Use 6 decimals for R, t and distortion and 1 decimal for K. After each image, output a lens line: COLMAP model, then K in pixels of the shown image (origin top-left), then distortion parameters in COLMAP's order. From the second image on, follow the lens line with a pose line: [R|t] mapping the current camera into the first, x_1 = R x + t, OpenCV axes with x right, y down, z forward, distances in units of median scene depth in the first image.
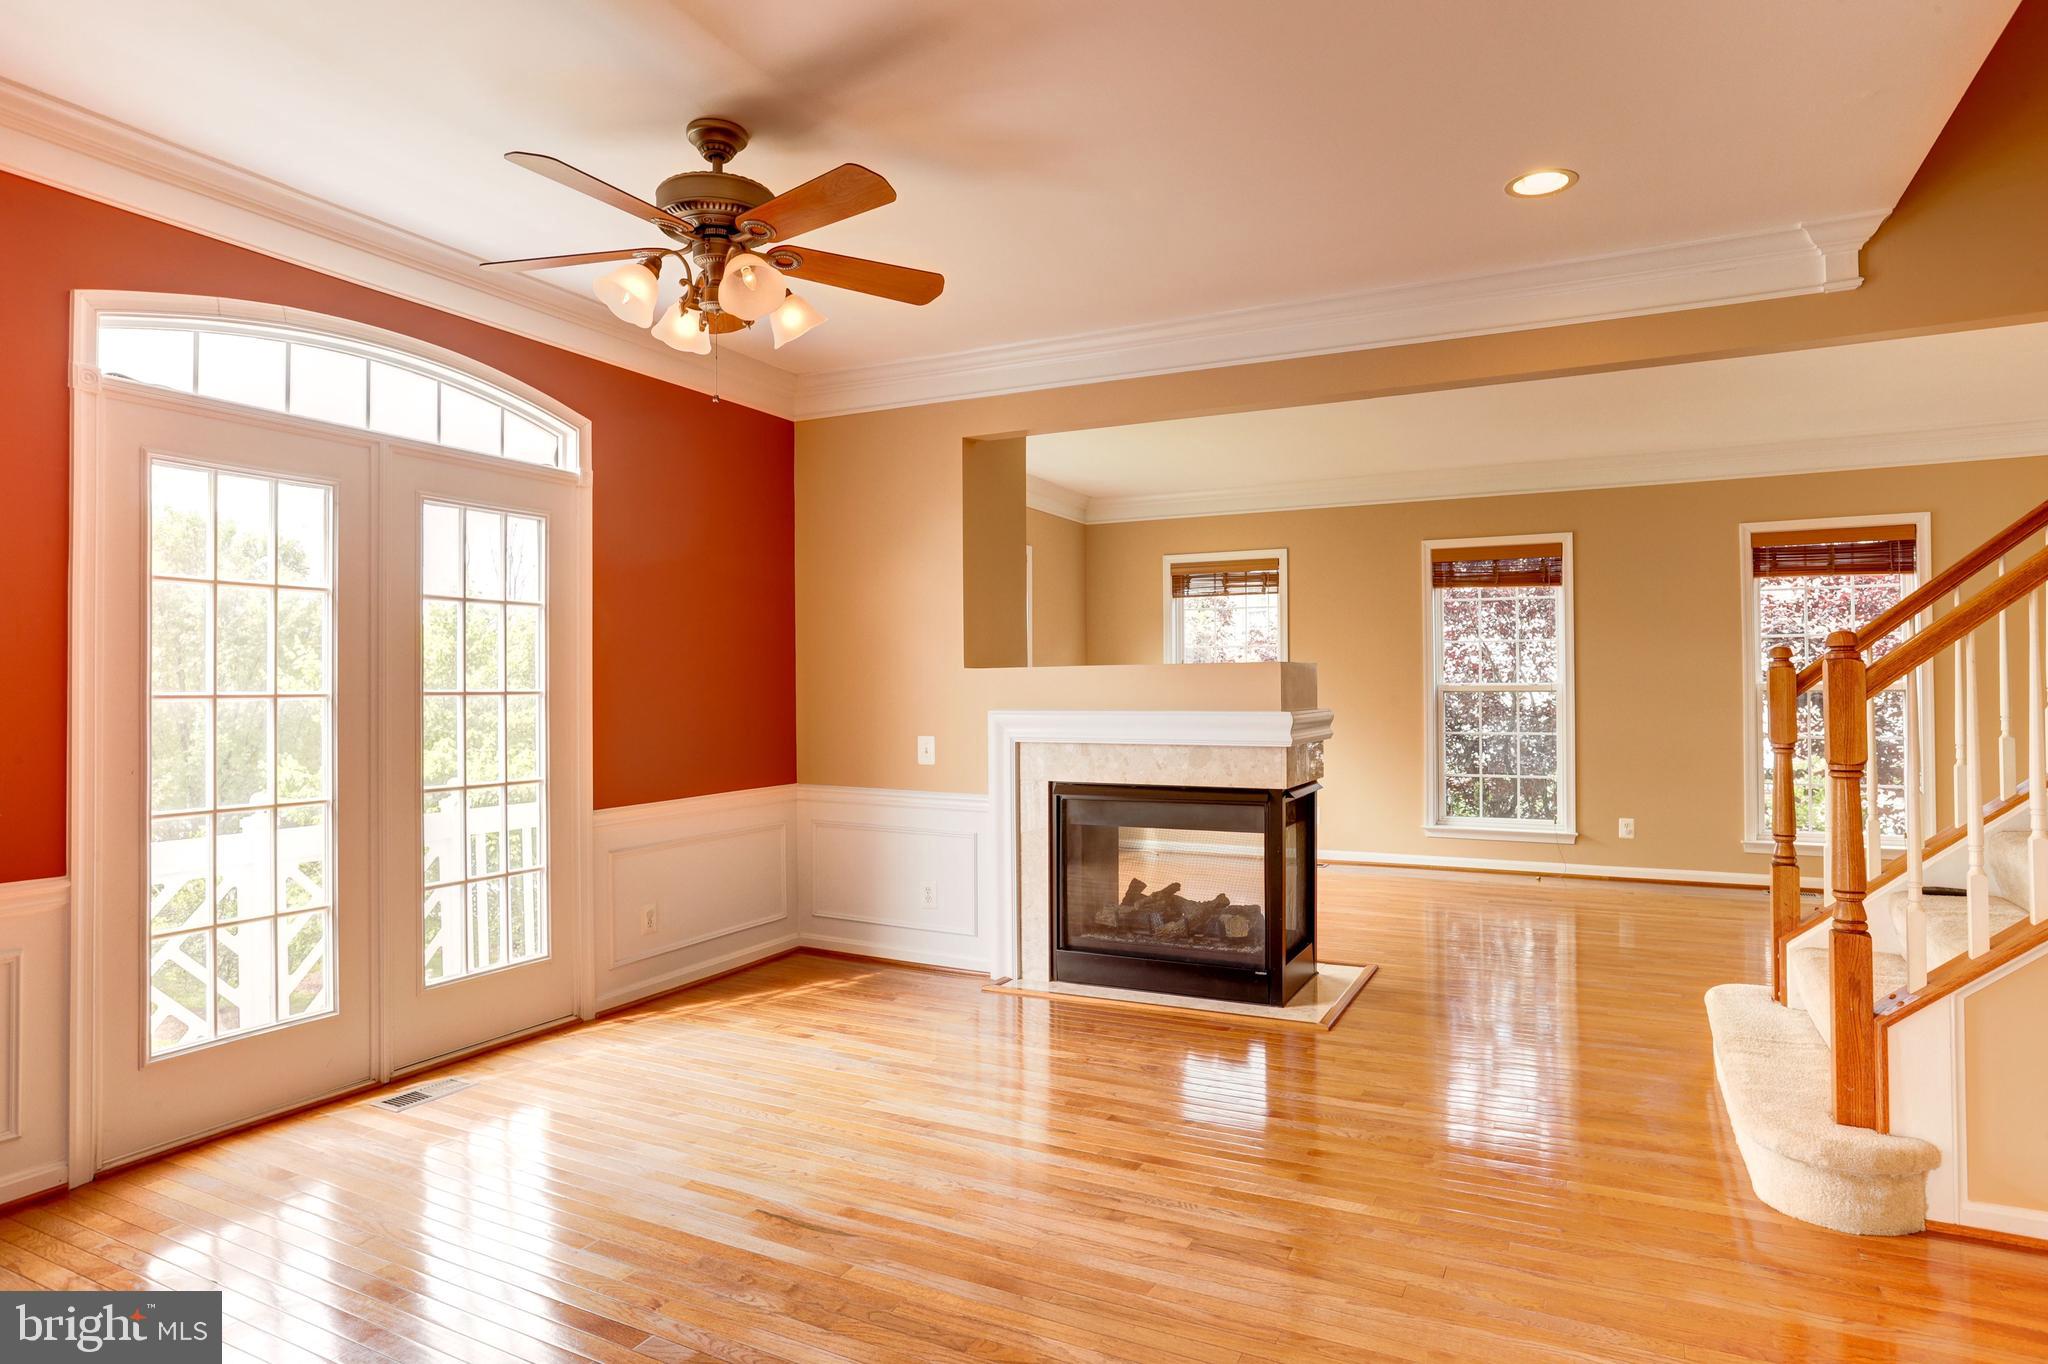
lens RADIAL K [[1130.3, 0, 1034.4], [0, 1130.3, 664.9], [0, 0, 1]] dist [-0.033817, 0.024370]
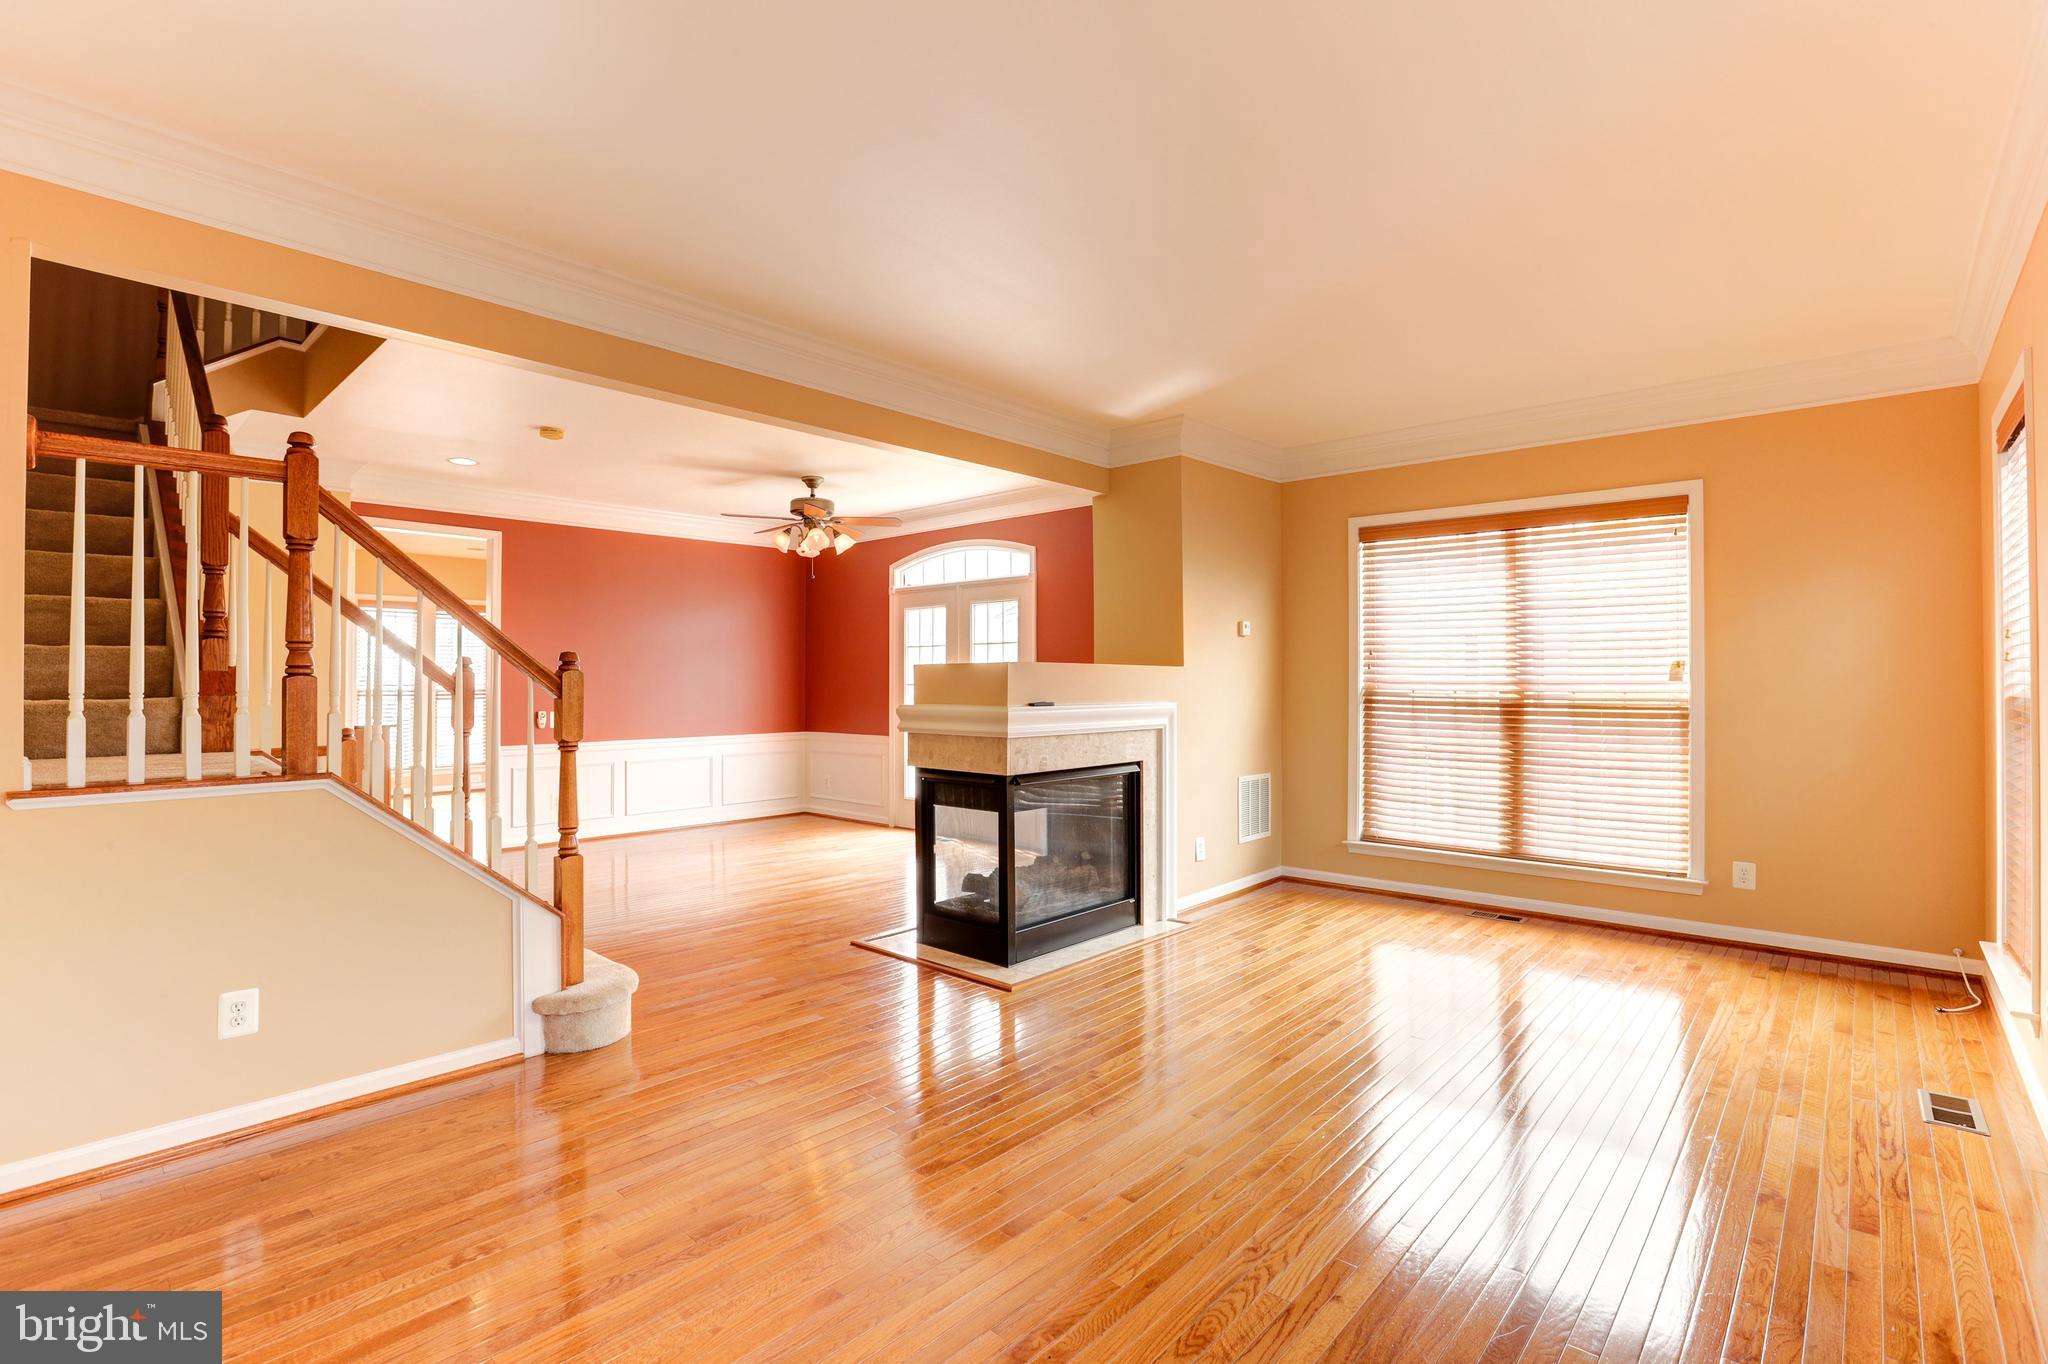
lens RADIAL K [[939.3, 0, 1023.0], [0, 939.3, 672.4], [0, 0, 1]] dist [-0.031209, 0.010199]
pose [[-0.279594, -0.002512, -0.960115, 1.589353], [0.013254, 0.999891, -0.006475, 0.022092], [0.960027, -0.014535, -0.279530, 1.904351]]
